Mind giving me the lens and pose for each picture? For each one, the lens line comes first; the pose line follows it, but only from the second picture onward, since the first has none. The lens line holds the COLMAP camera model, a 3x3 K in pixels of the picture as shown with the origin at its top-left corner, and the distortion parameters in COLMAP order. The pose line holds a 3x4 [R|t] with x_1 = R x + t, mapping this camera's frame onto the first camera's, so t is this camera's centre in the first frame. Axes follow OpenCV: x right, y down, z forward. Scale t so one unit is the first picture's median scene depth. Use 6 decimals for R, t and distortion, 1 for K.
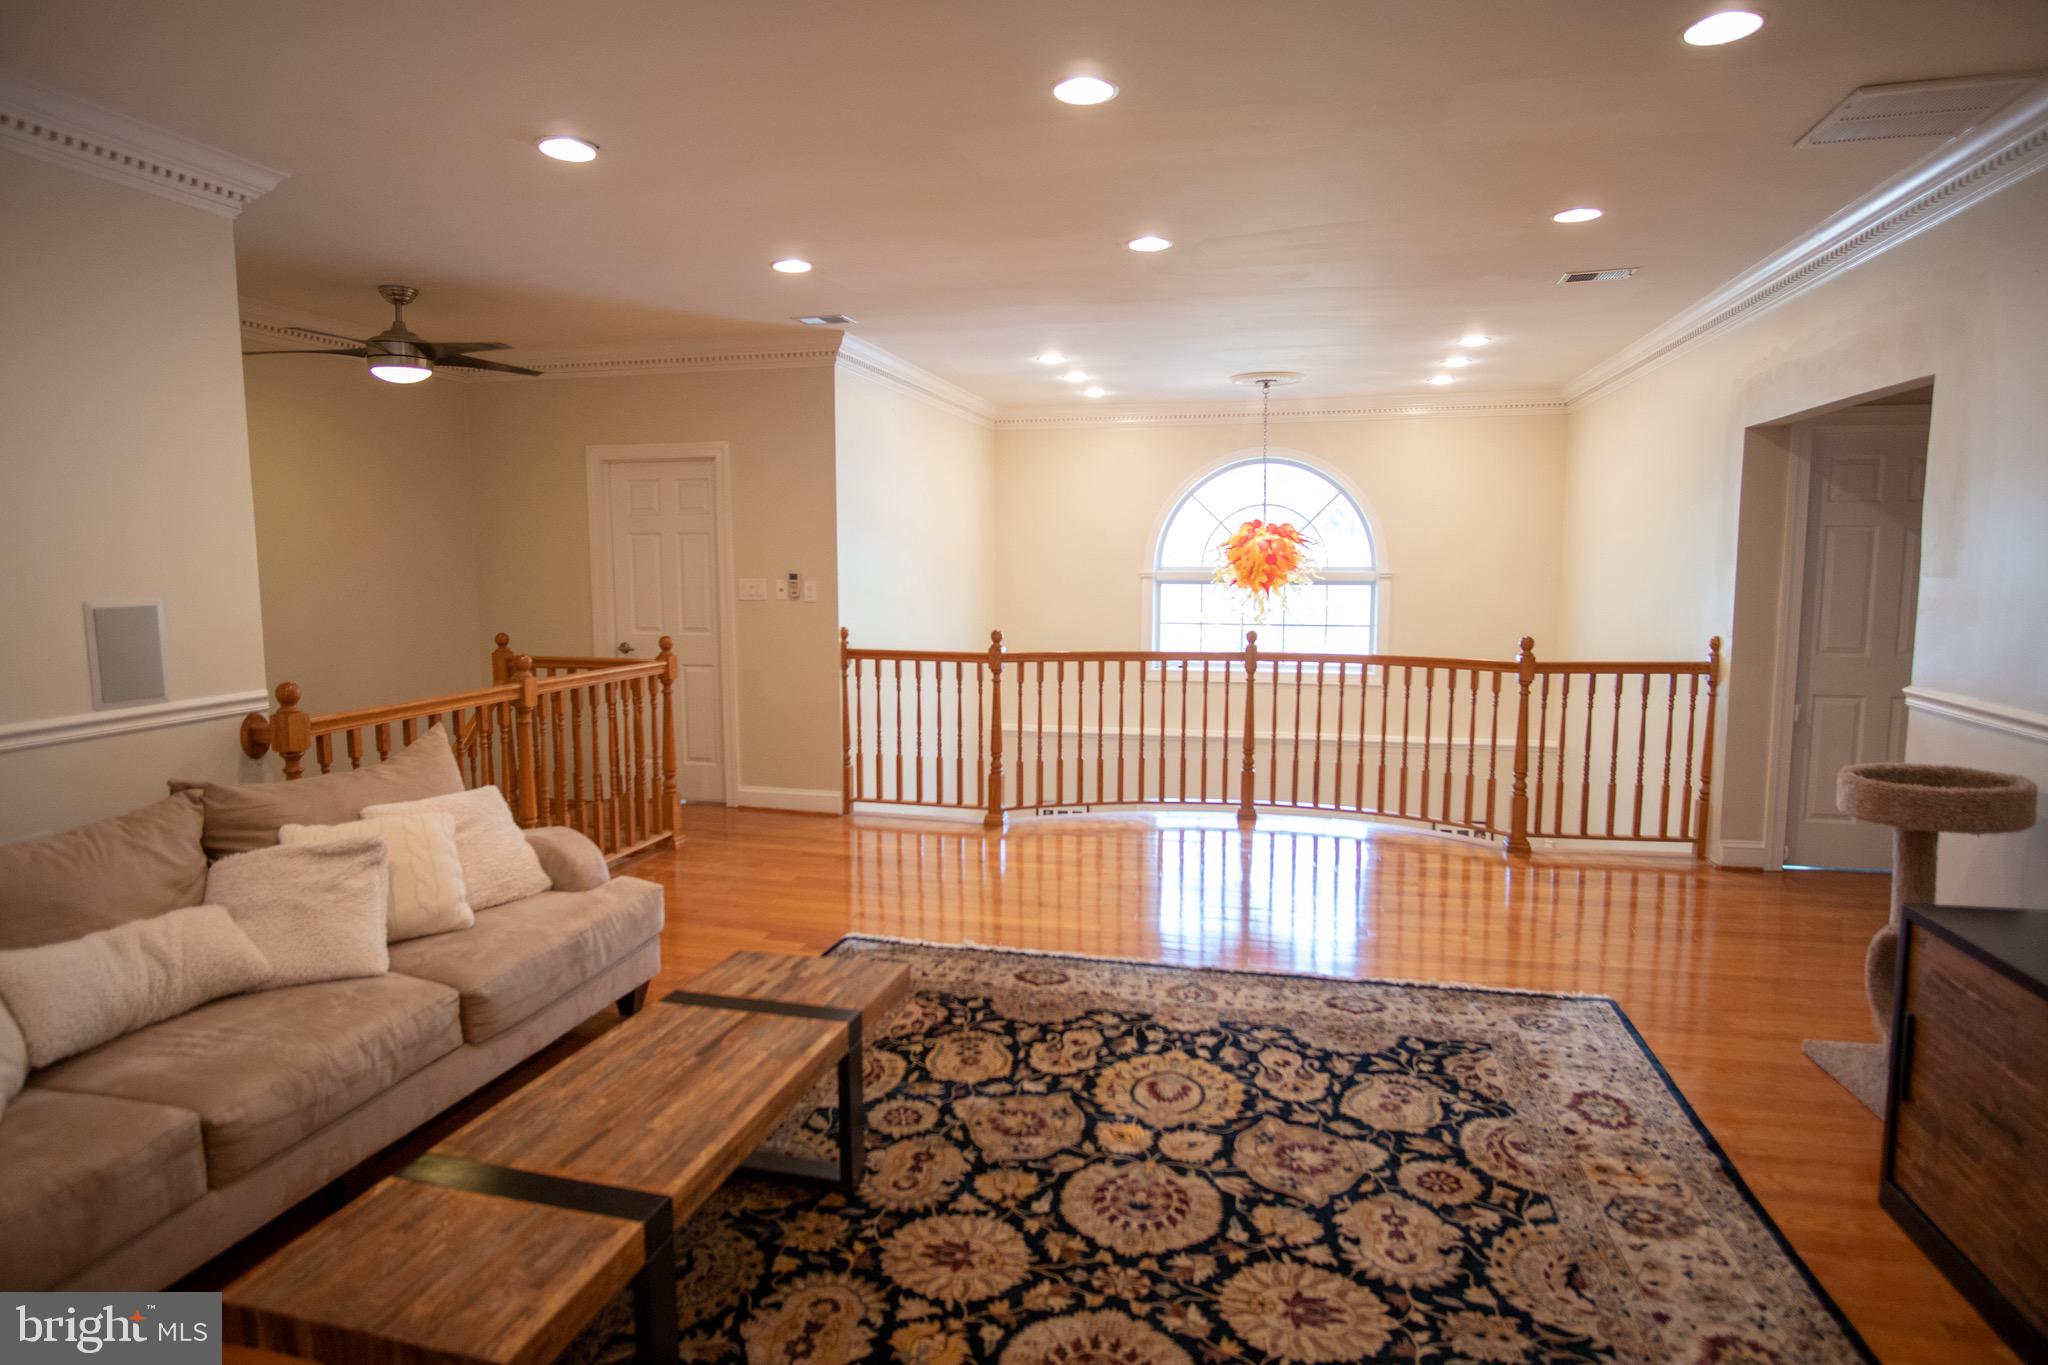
lens RADIAL K [[1103.2, 0, 1022.3], [0, 1103.2, 673.0], [0, 0, 1]] dist [-0.033188, 0.006934]
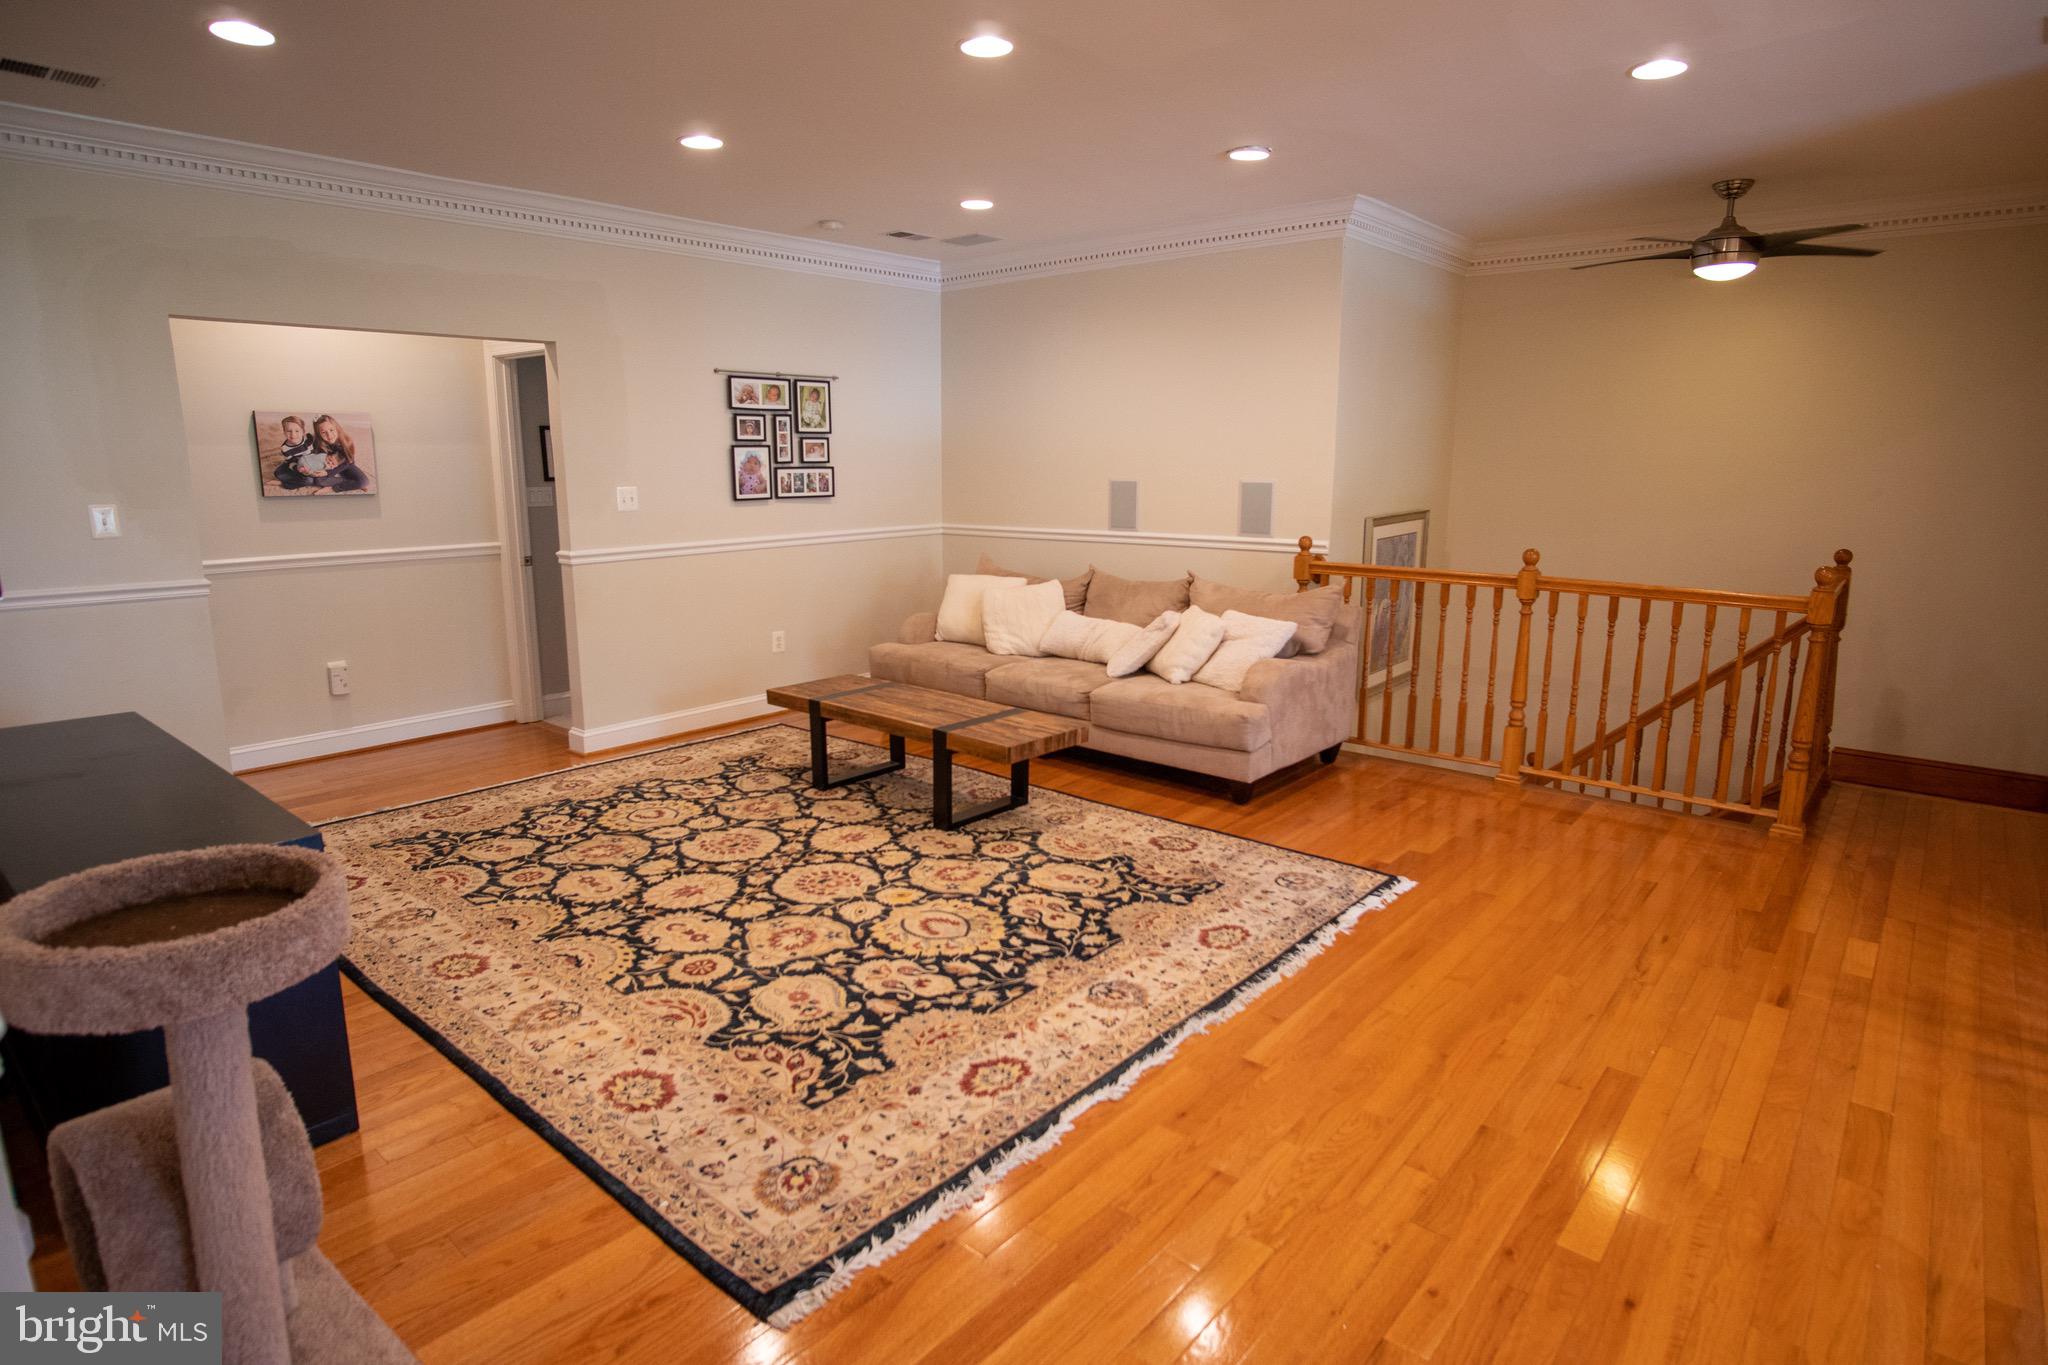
lens RADIAL K [[1103.2, 0, 1039.7], [0, 1103.2, 675.1], [0, 0, 1]] dist [-0.033188, 0.006934]
pose [[-0.439721, 0.182513, -0.879394, 1.150581], [-0.091822, 0.964868, 0.246167, -0.187935], [0.893428, 0.188992, -0.407515, 1.643782]]
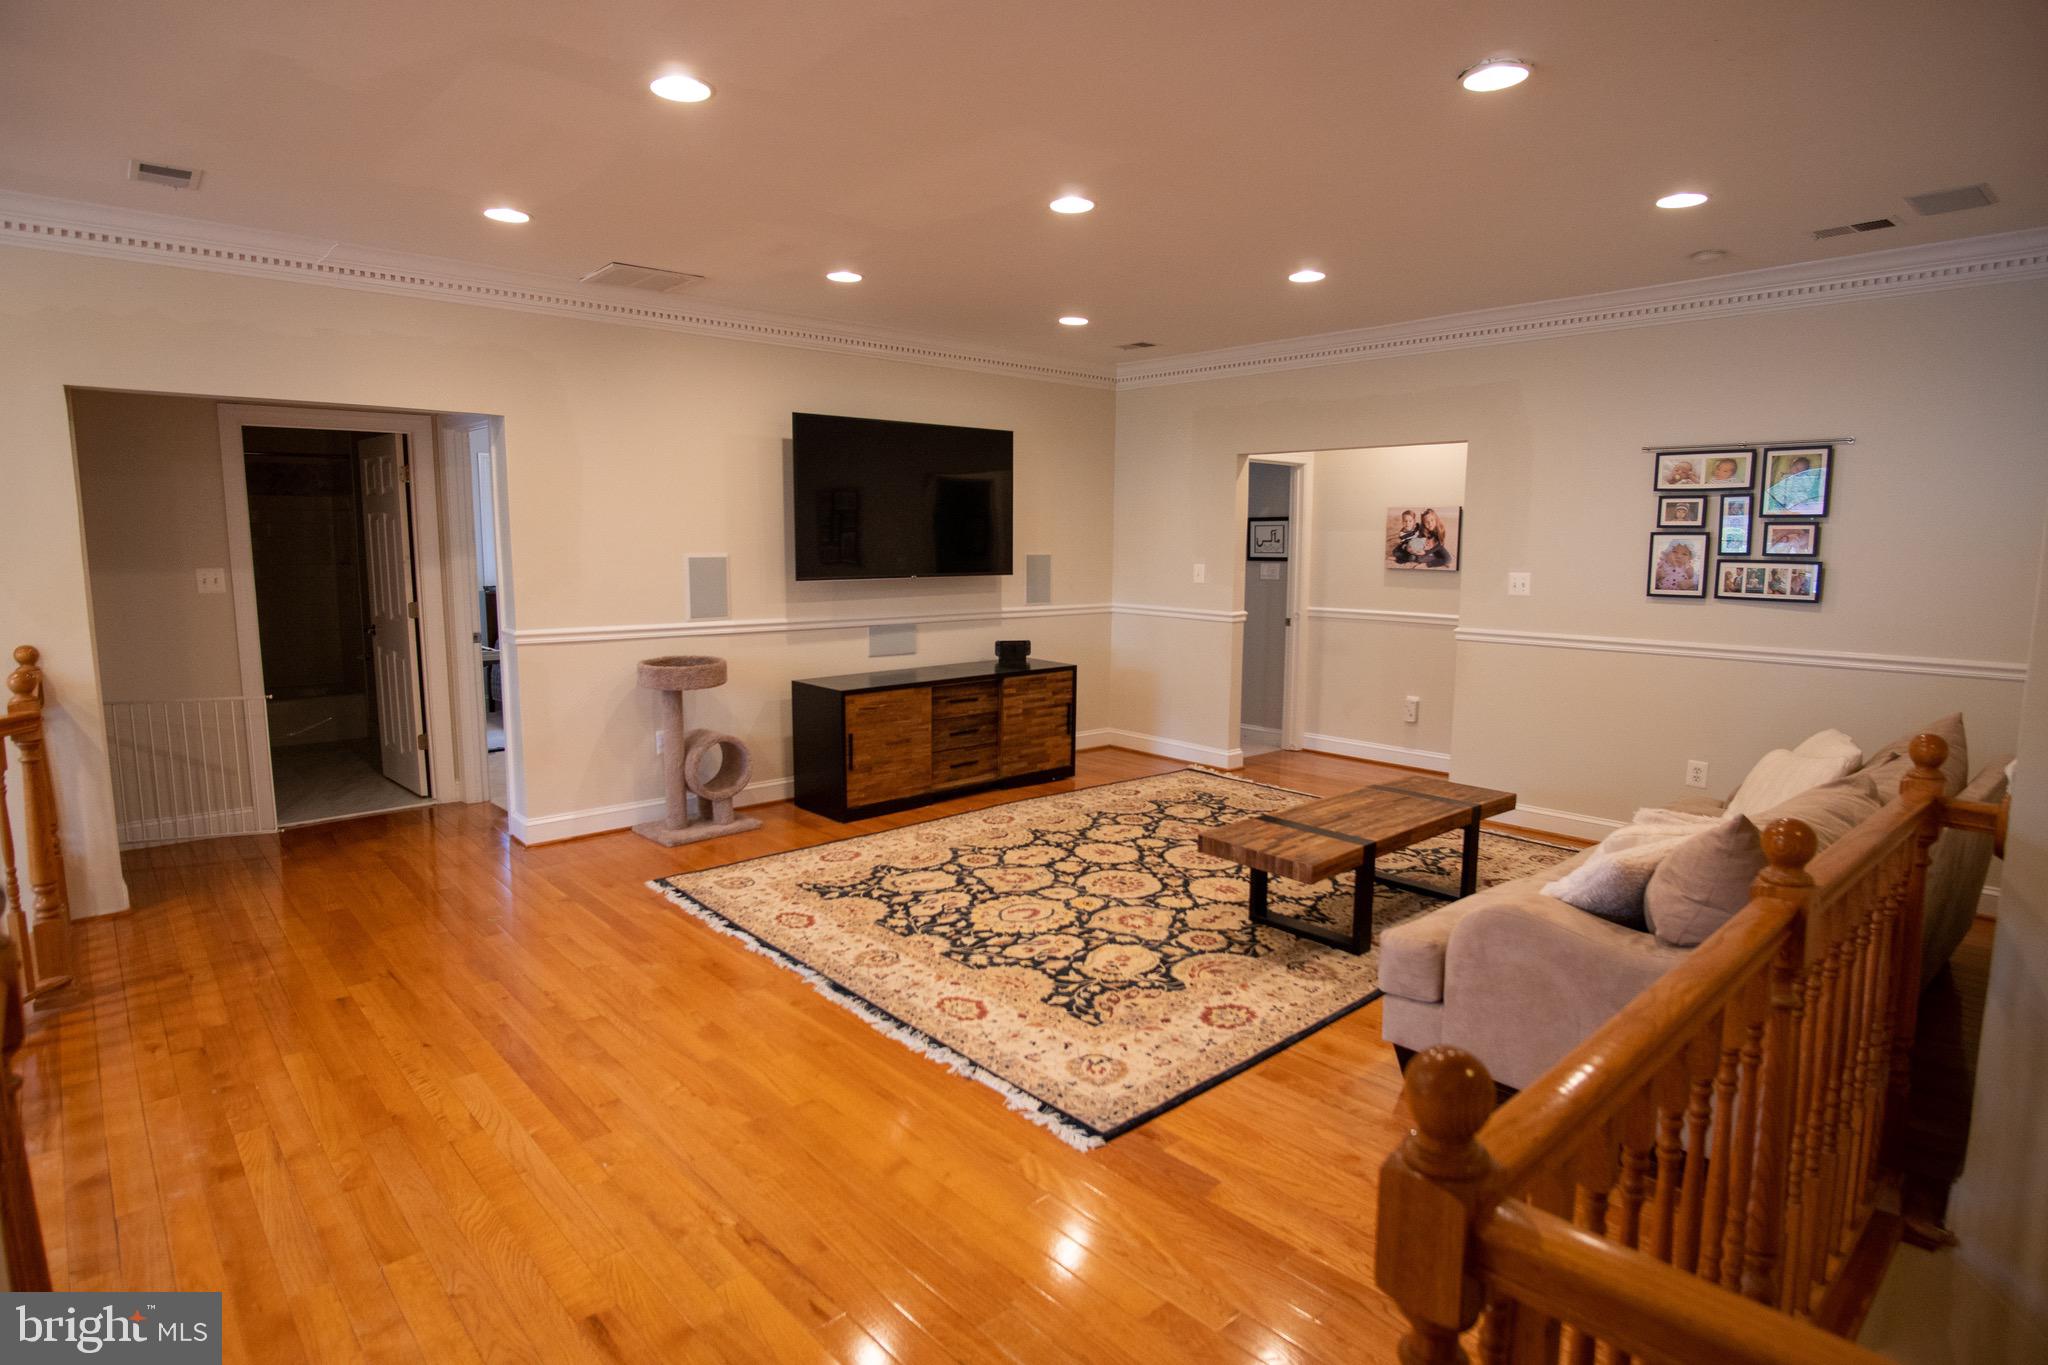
lens RADIAL K [[1103.2, 0, 1024.3], [0, 1103.2, 672.2], [0, 0, 1]] dist [-0.033188, 0.006934]
pose [[-0.828614, -0.067873, 0.555691, -0.706047], [0.057788, 0.976950, 0.205496, -0.247852], [-0.556830, 0.202389, -0.805592, 2.275291]]
